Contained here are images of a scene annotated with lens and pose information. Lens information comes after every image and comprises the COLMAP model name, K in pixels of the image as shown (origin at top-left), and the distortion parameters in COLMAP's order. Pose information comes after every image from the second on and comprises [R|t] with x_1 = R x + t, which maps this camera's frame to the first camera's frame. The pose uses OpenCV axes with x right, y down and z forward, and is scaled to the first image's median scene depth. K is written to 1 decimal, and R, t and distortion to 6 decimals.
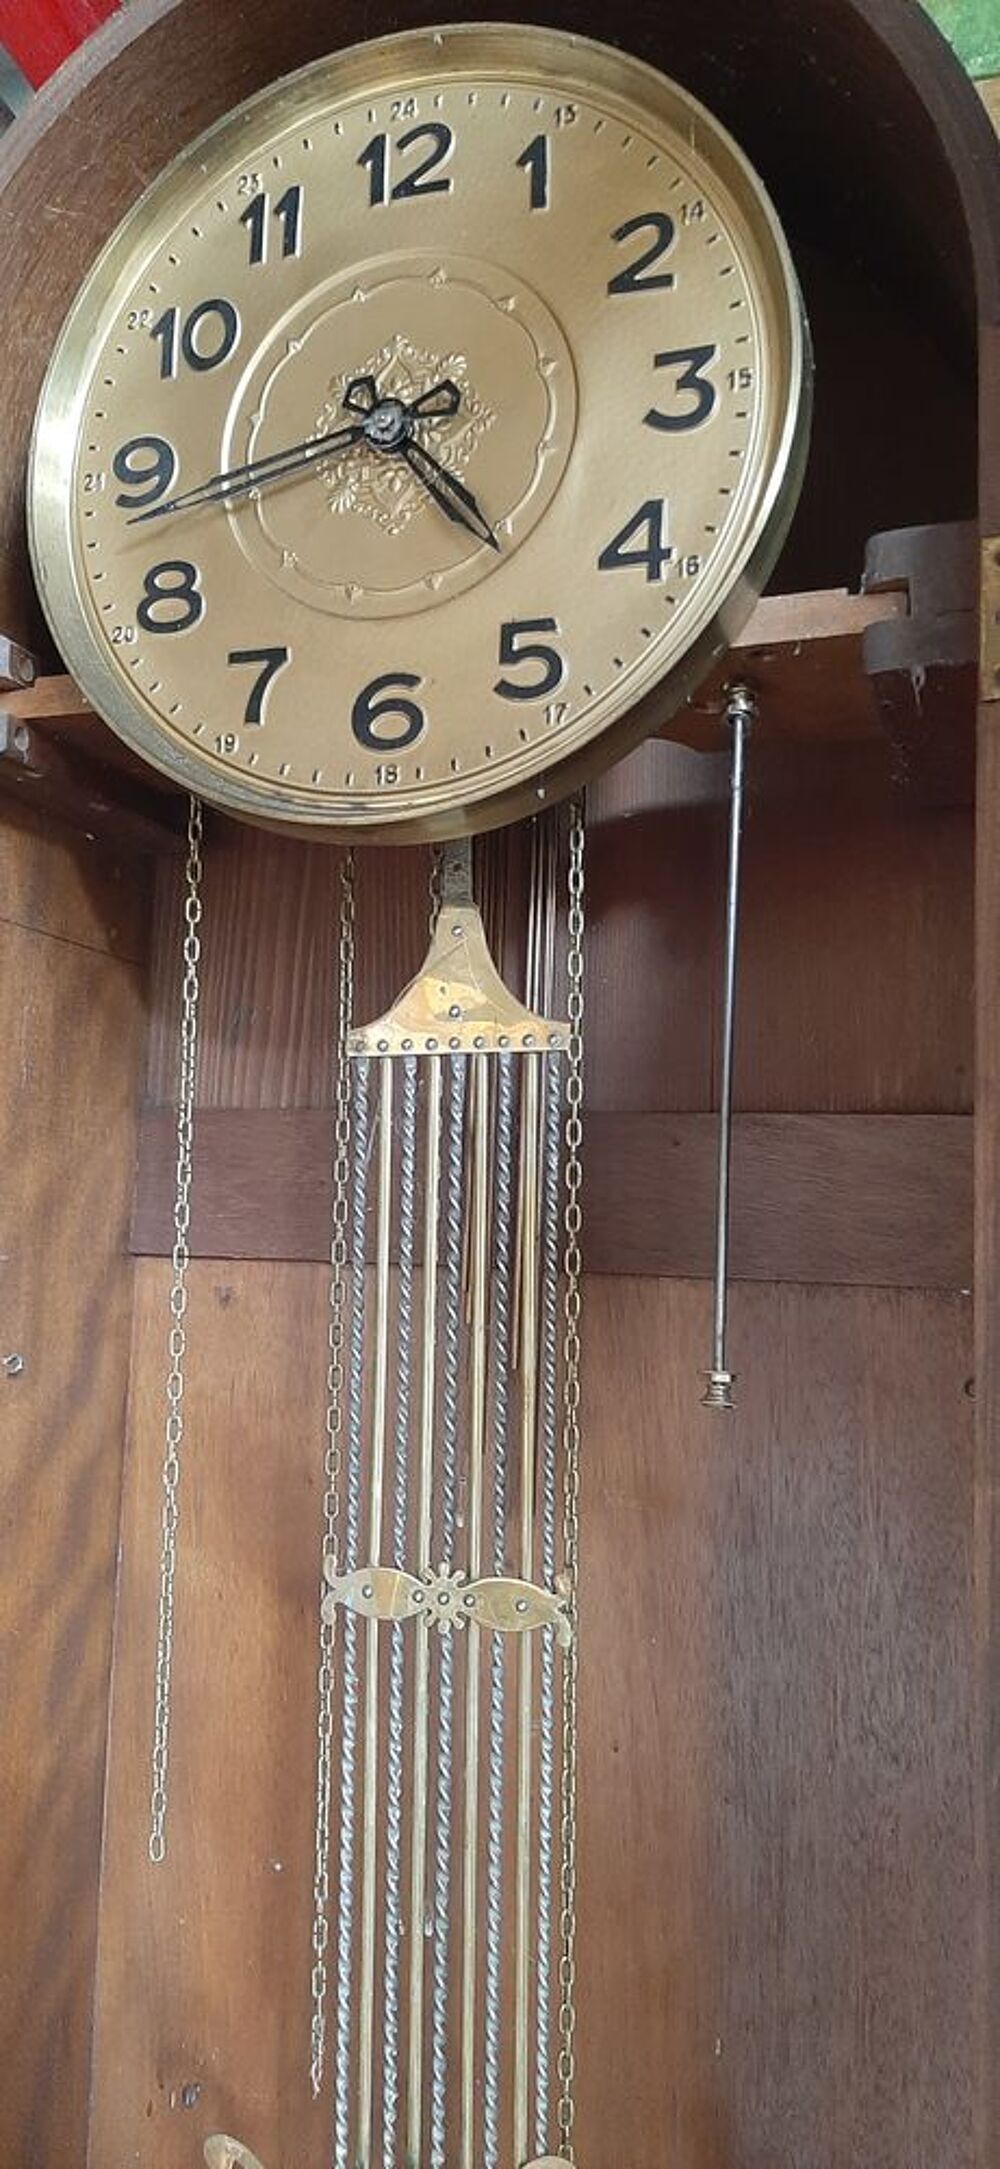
lens RADIAL K [[1707.7, 0, 488.0], [0, 1707.7, 1088.2], [0, 0, 1]] dist [0.025462, -0.006311]
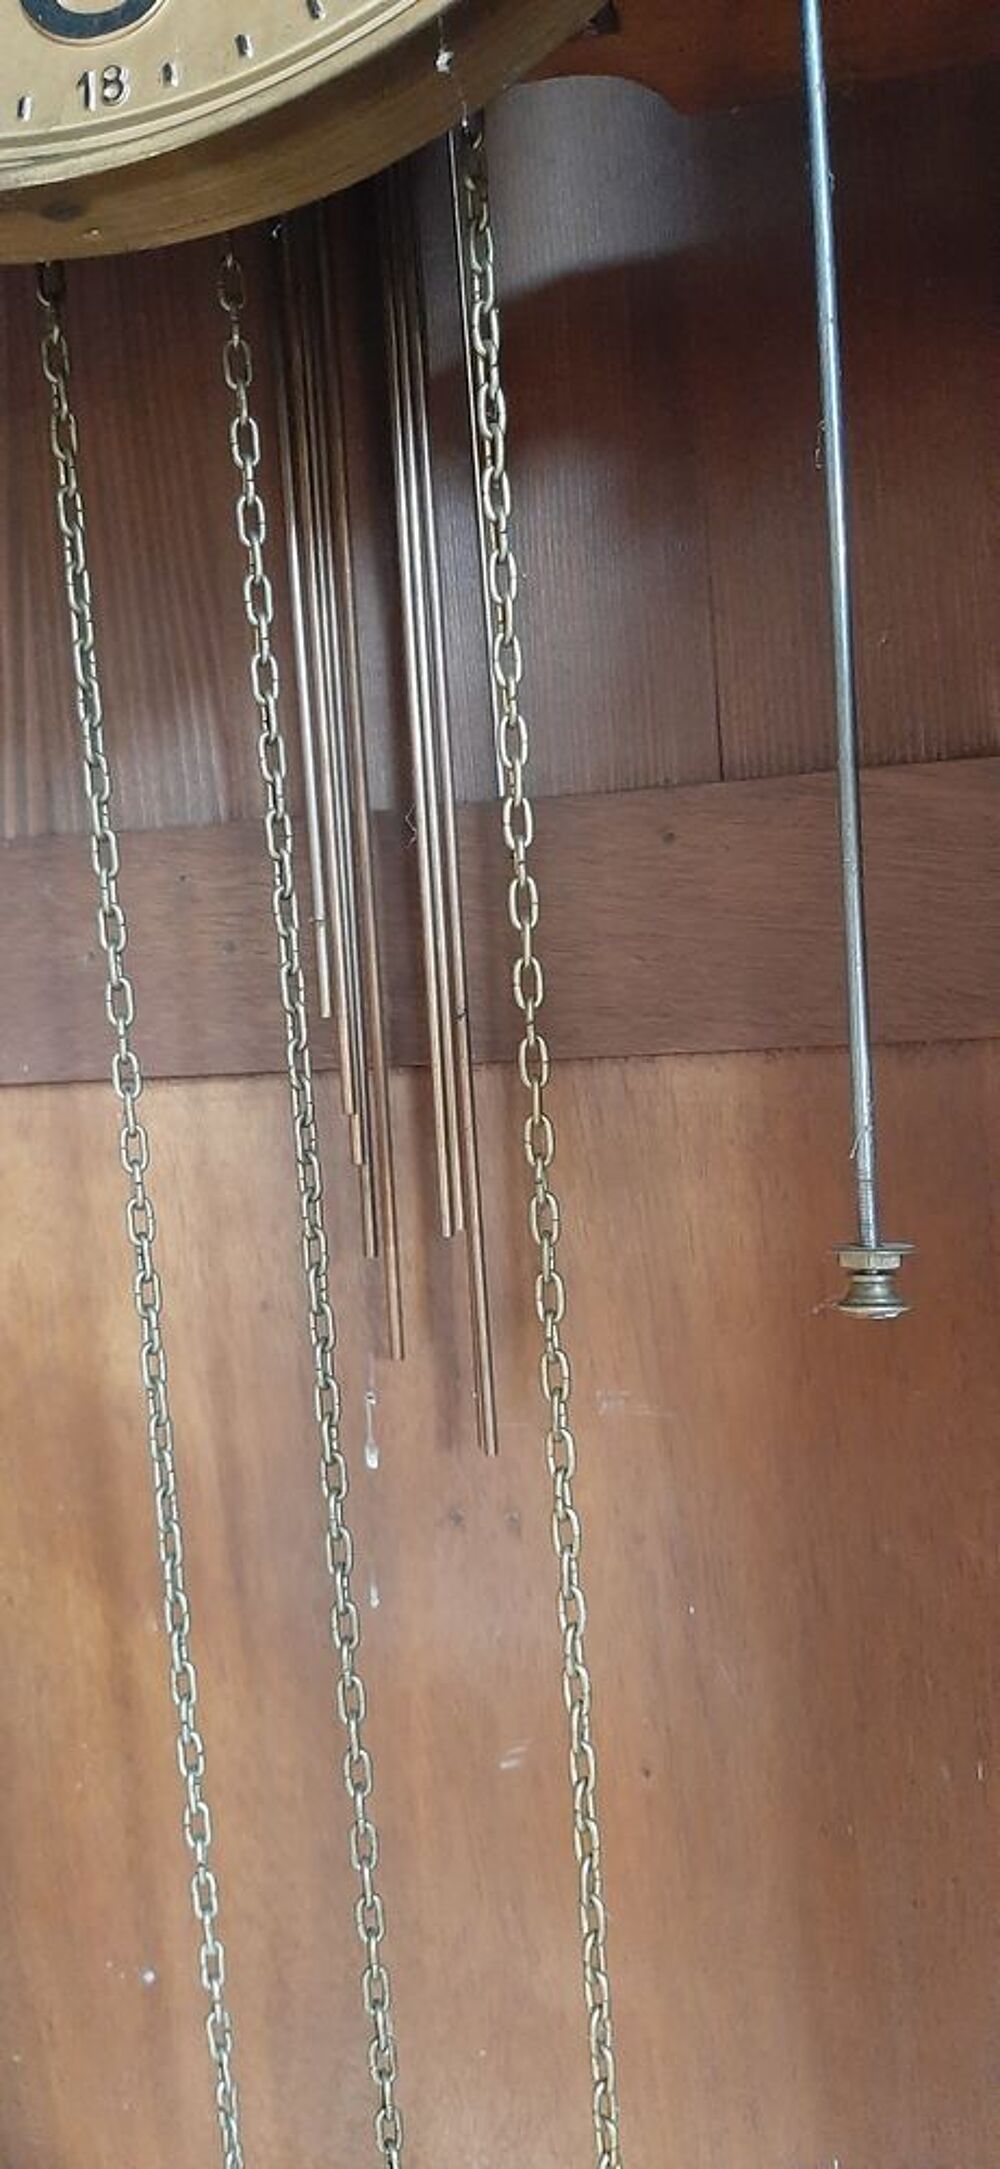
lens RADIAL K [[1707.7, 0, 497.1], [0, 1707.7, 1082.8], [0, 0, 1]] dist [0.025462, -0.006311]
pose [[0.988115, -0.104932, 0.112333, -0.031614], [0.085996, 0.983062, 0.161842, 0.016375], [-0.127412, -0.150258, 0.980402, 0.450000]]
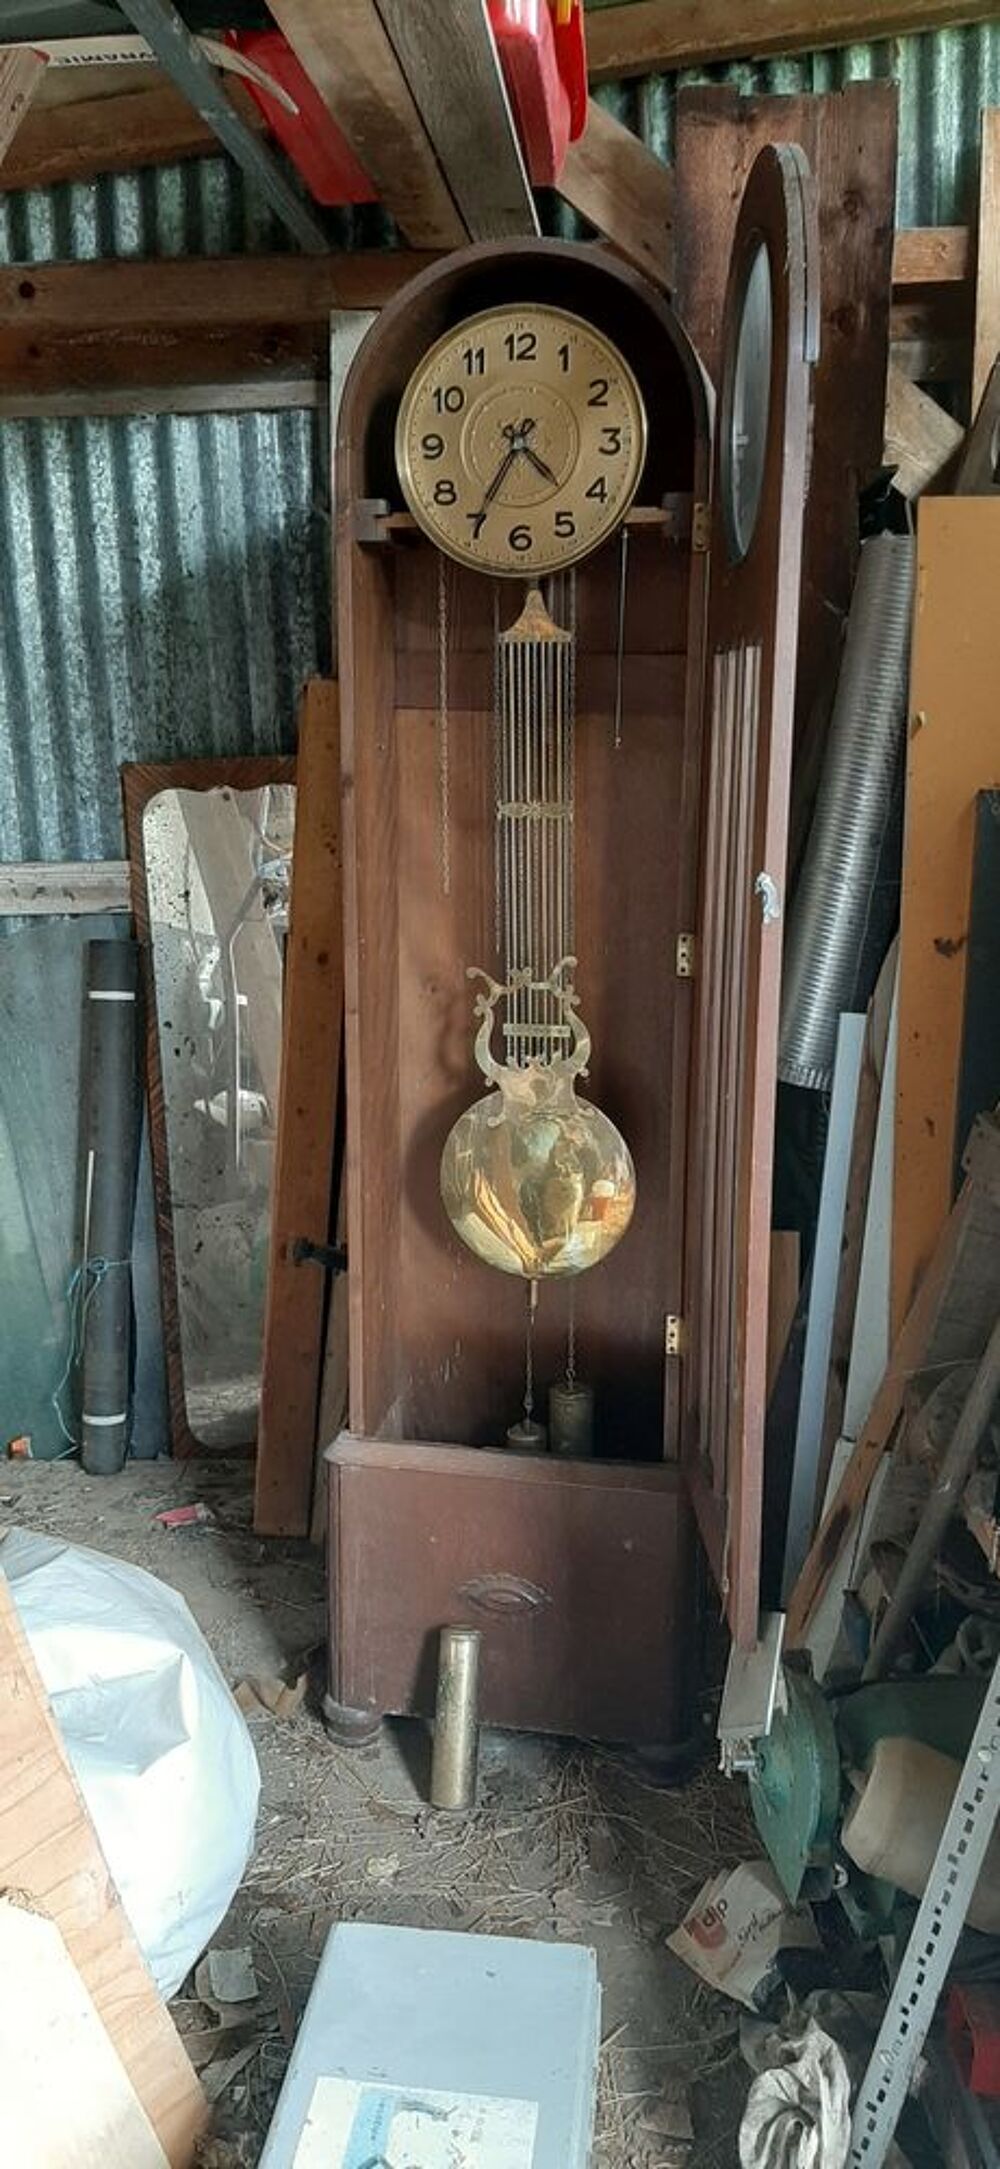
lens RADIAL K [[1707.7, 0, 506.5], [0, 1707.7, 1101.6], [0, 0, 1]] dist [0.025462, -0.006311]
pose [[0.991091, -0.048716, 0.123958, -0.521264], [0.007343, 0.949276, 0.314360, -0.215628], [-0.132985, -0.310649, 0.941176, -2.324977]]
